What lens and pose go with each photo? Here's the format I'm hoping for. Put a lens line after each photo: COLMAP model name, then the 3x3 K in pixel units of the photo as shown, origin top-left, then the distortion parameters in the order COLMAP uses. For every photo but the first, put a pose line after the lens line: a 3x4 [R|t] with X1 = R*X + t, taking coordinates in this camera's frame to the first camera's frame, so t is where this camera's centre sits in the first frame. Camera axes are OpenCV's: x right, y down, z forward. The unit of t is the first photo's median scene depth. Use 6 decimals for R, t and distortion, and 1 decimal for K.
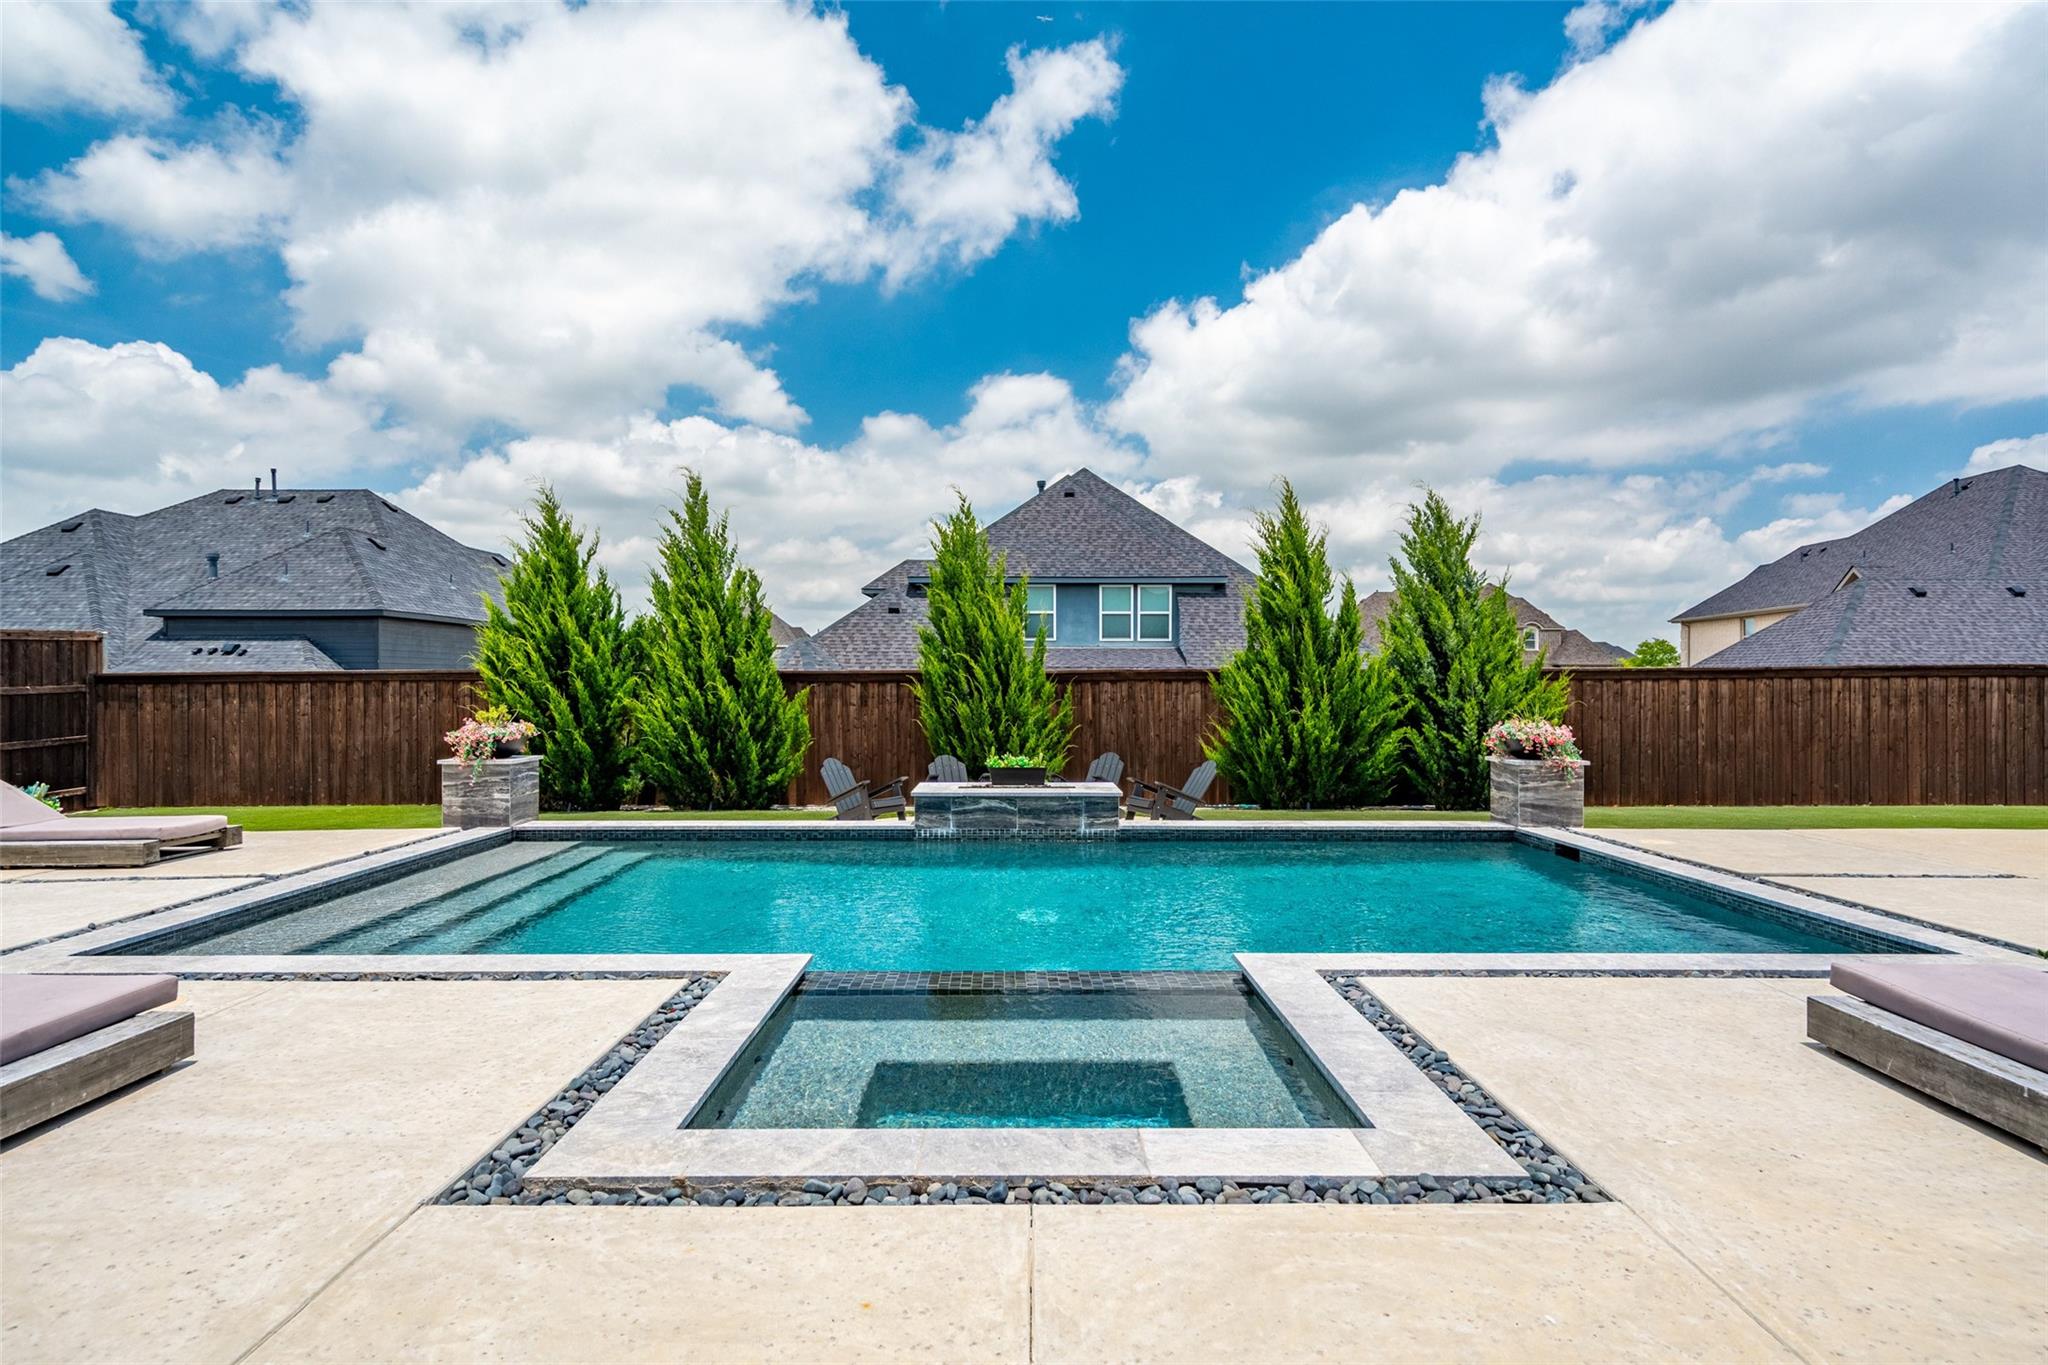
lens RADIAL K [[1120.9, 0, 1016.8], [0, 1120.9, 682.0], [0, 0, 1]] dist [0.000245, -0.000213]
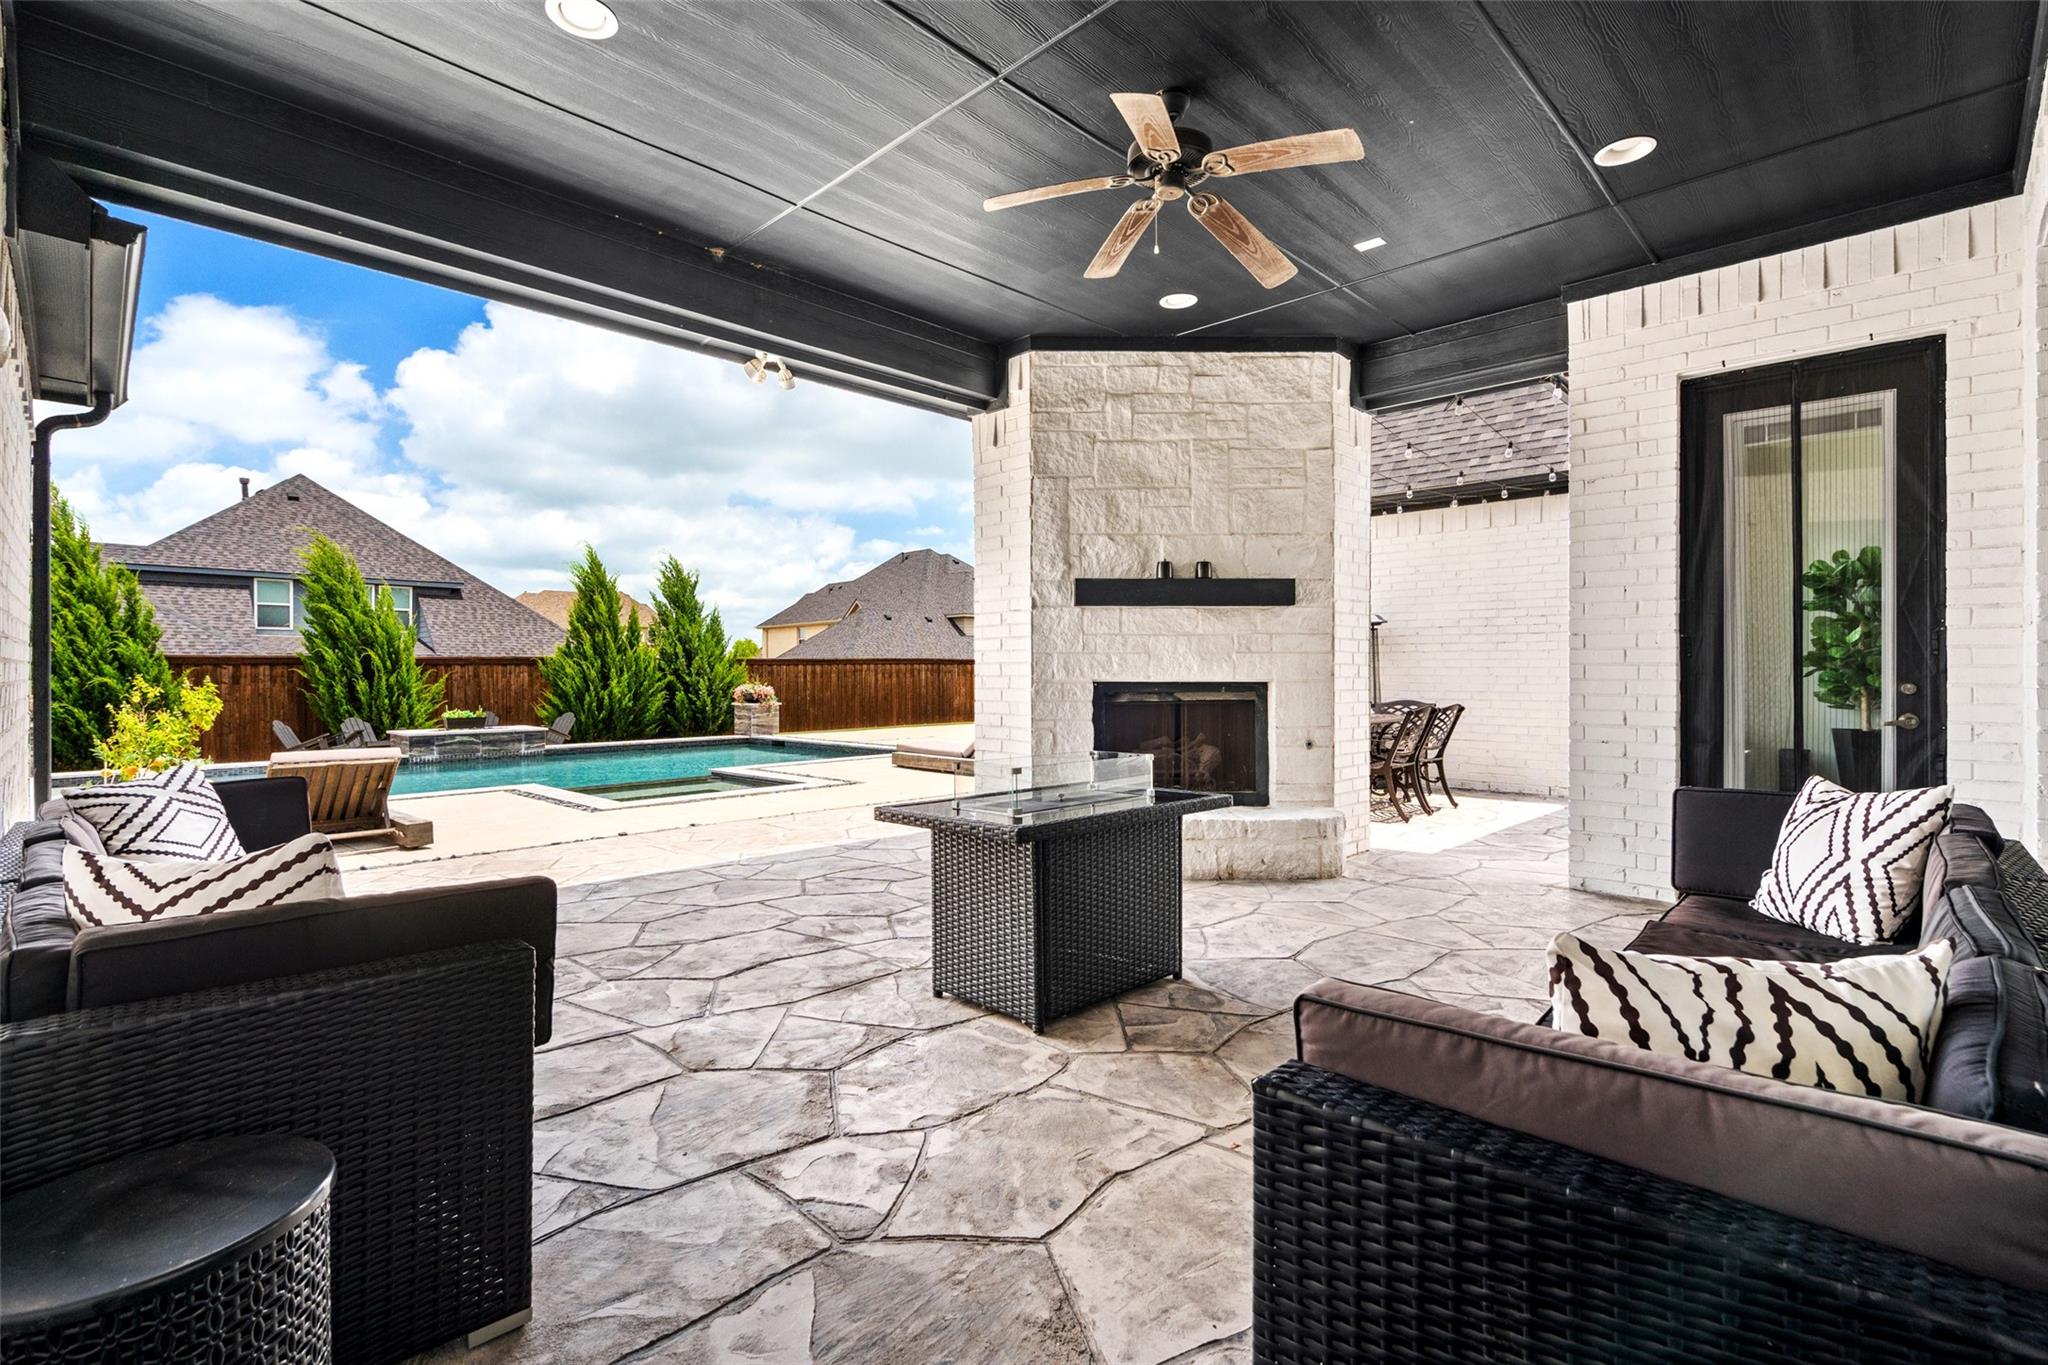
lens RADIAL K [[954.2, 0, 1038.7], [0, 954.2, 674.7], [0, 0, 1]] dist [-0.030408, 0.000256]
pose [[0.663425, -0.004231, 0.748231, -0.346948], [-0.000416, 0.999982, 0.006023, 0.004487], [-0.748243, -0.004307, 0.663411, -0.377756]]
